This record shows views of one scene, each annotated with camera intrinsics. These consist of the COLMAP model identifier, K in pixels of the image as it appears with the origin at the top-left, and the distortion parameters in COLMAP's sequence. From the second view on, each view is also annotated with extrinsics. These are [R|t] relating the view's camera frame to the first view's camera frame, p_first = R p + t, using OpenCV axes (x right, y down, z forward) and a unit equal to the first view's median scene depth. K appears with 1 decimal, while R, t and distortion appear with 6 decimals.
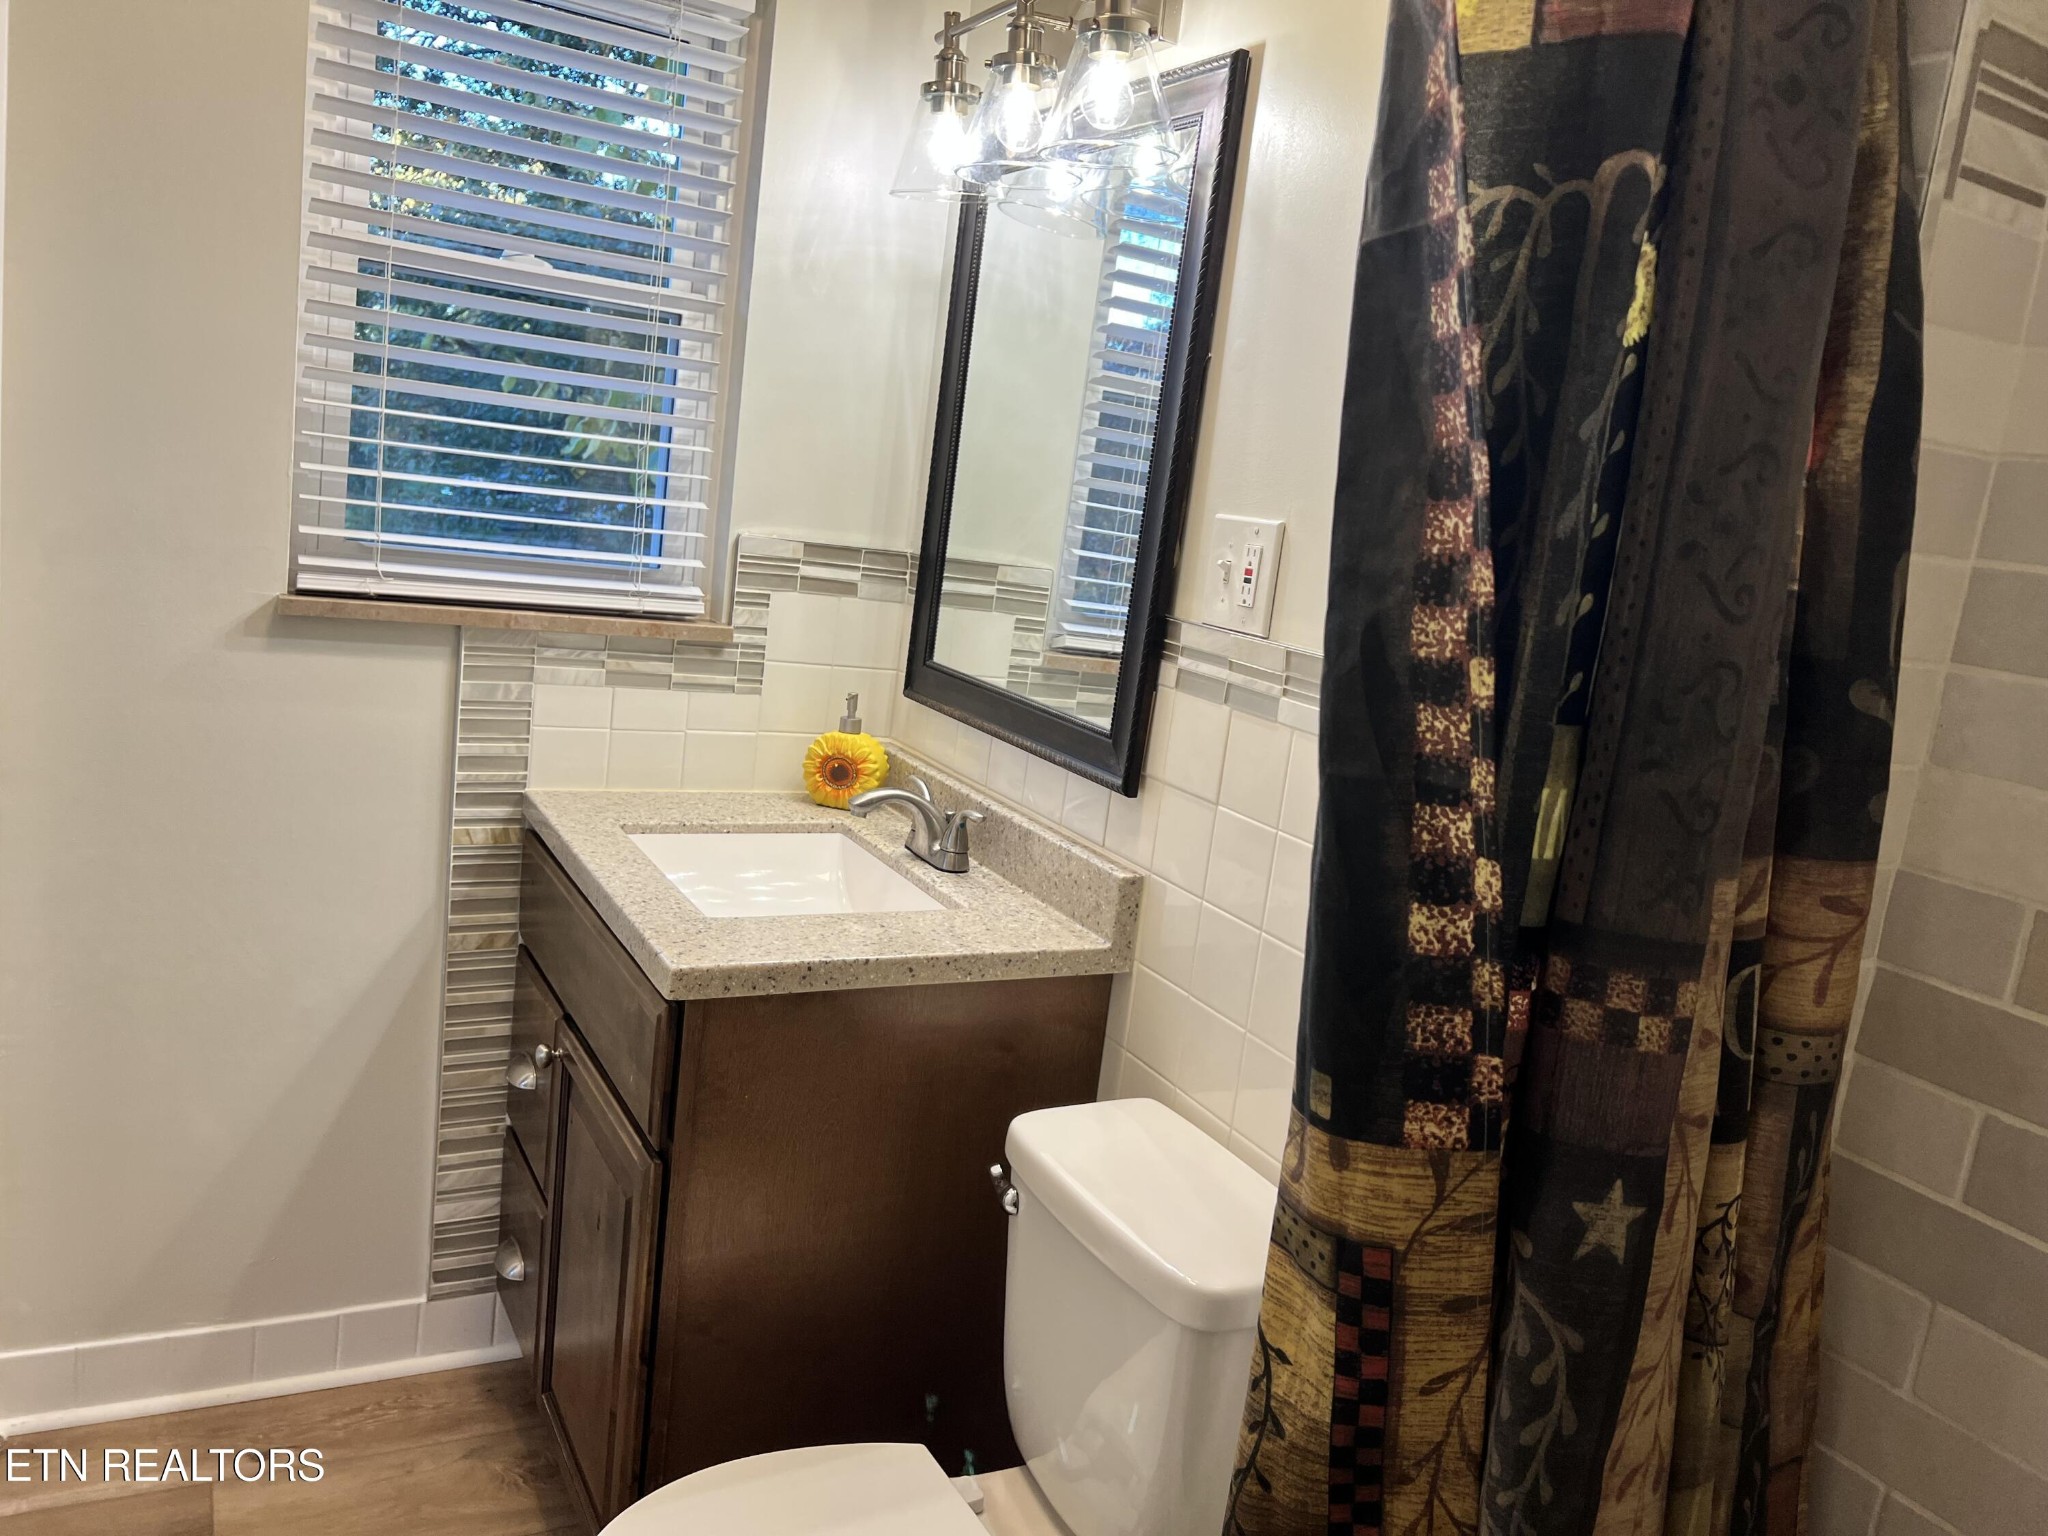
lens RADIAL K [[1547.0, 0, 1023.2], [0, 1547.0, 780.5], [0, 0, 1]] dist [0.067588, -0.077897]
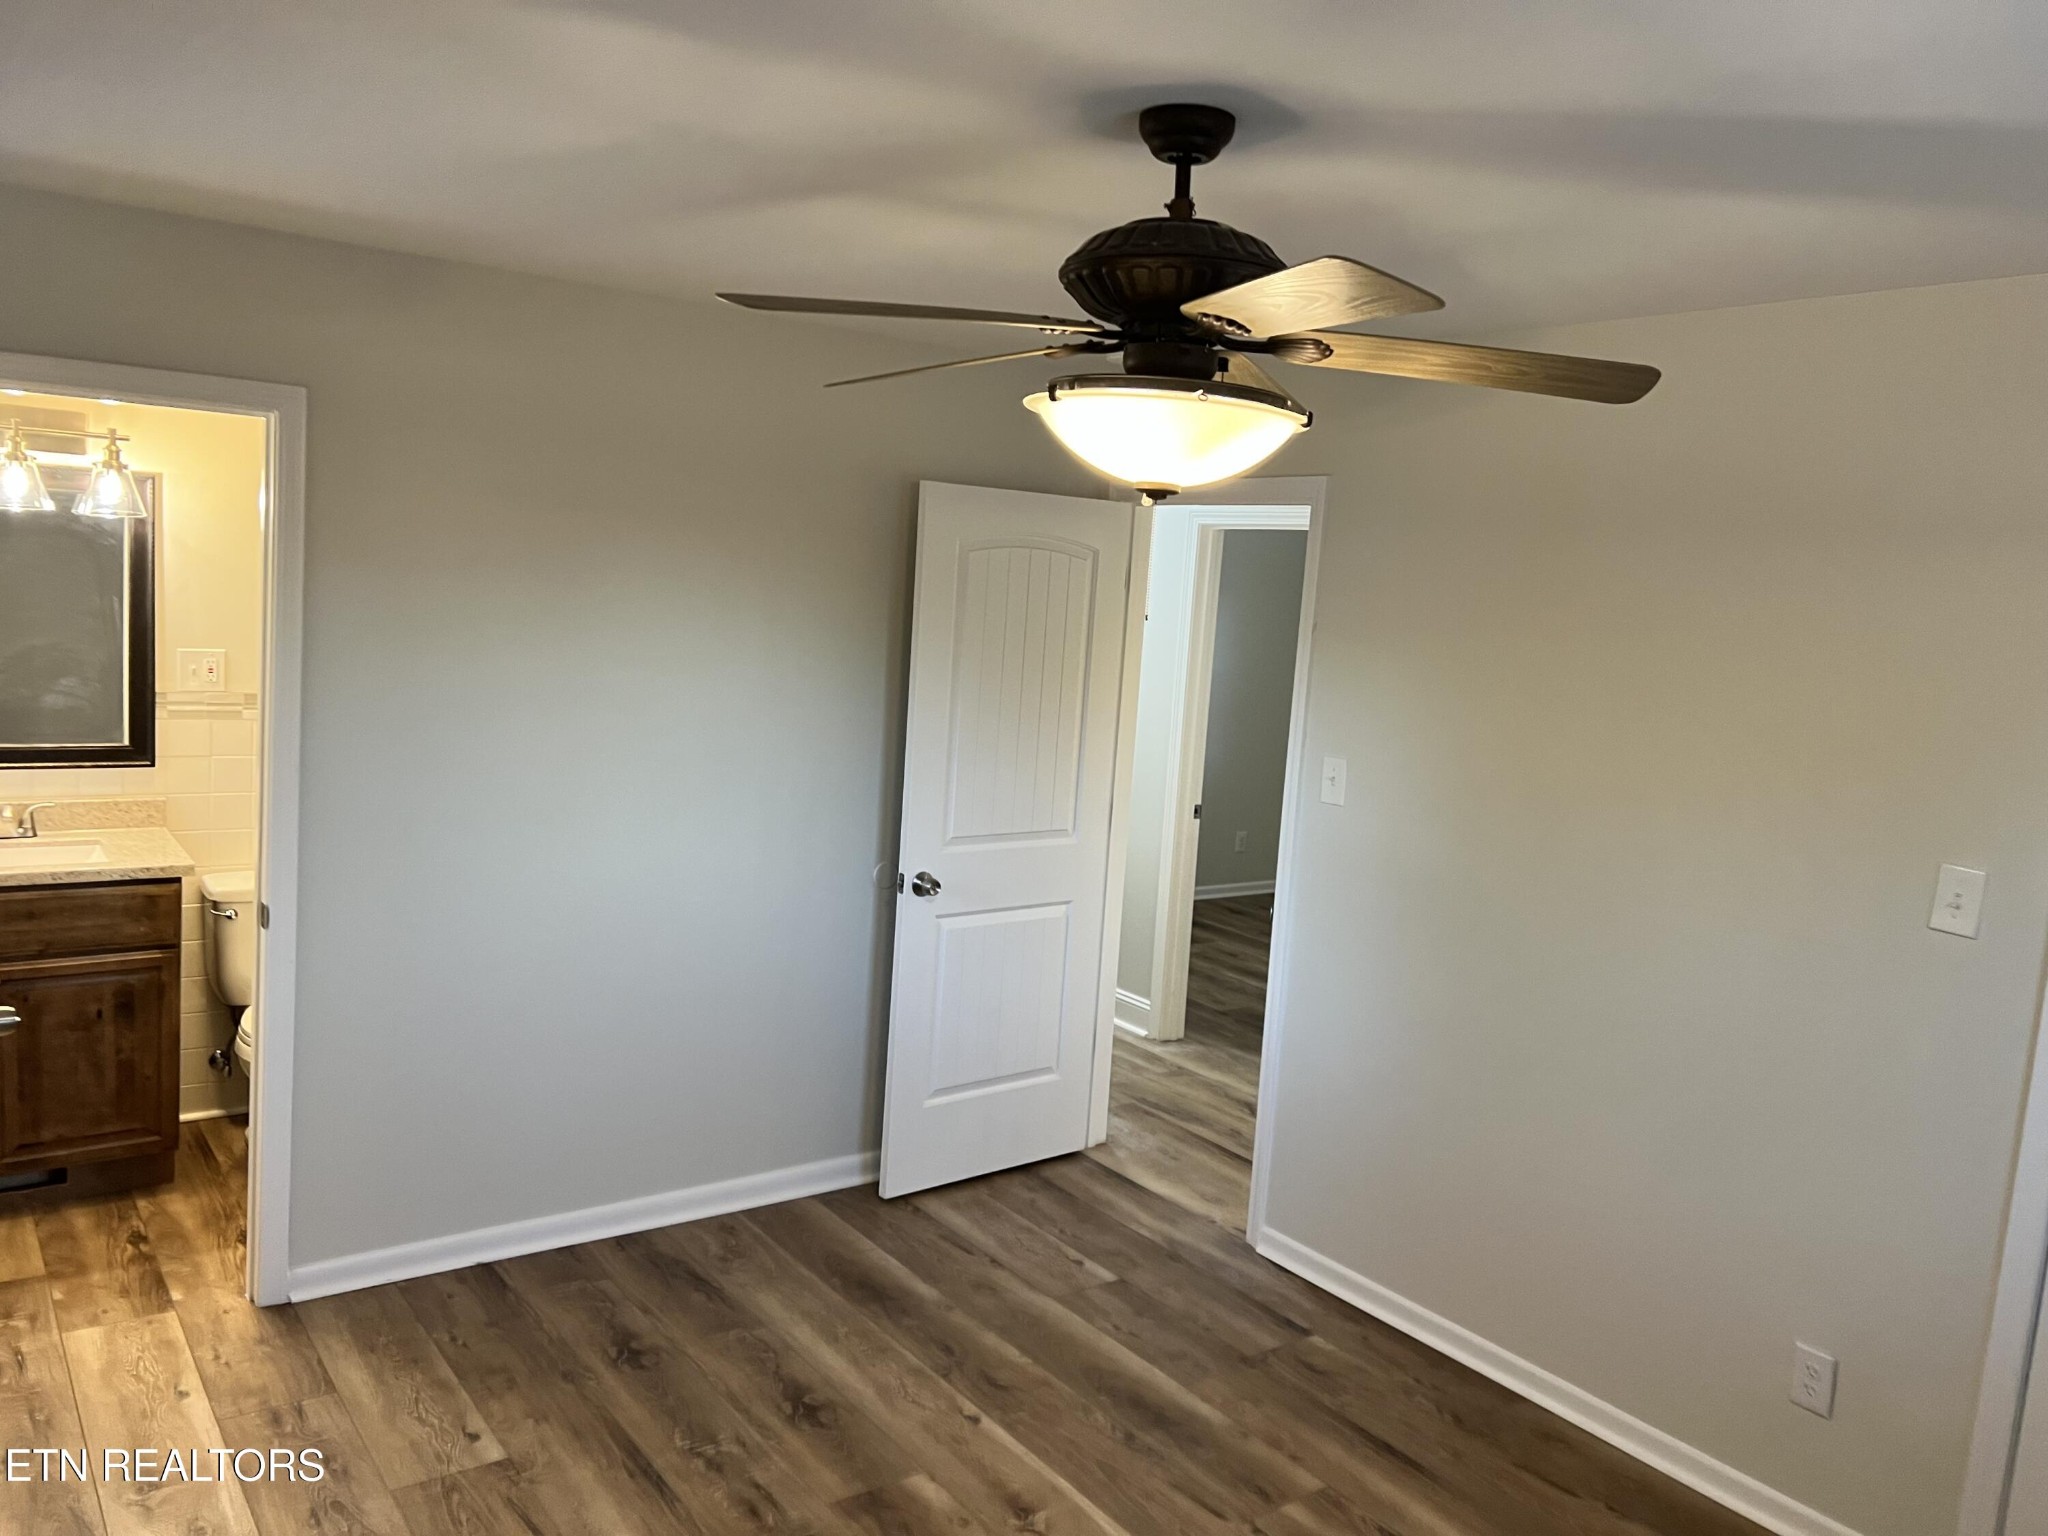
lens RADIAL K [[1552.7, 0, 1018.3], [0, 1552.7, 742.0], [0, 0, 1]] dist [0.061085, -0.068023]
pose [[-0.122758, -0.232876, 0.964727, -2.004058], [0.112466, 0.962553, 0.246662, -0.392620], [-0.986044, 0.138779, -0.091971, -0.096242]]
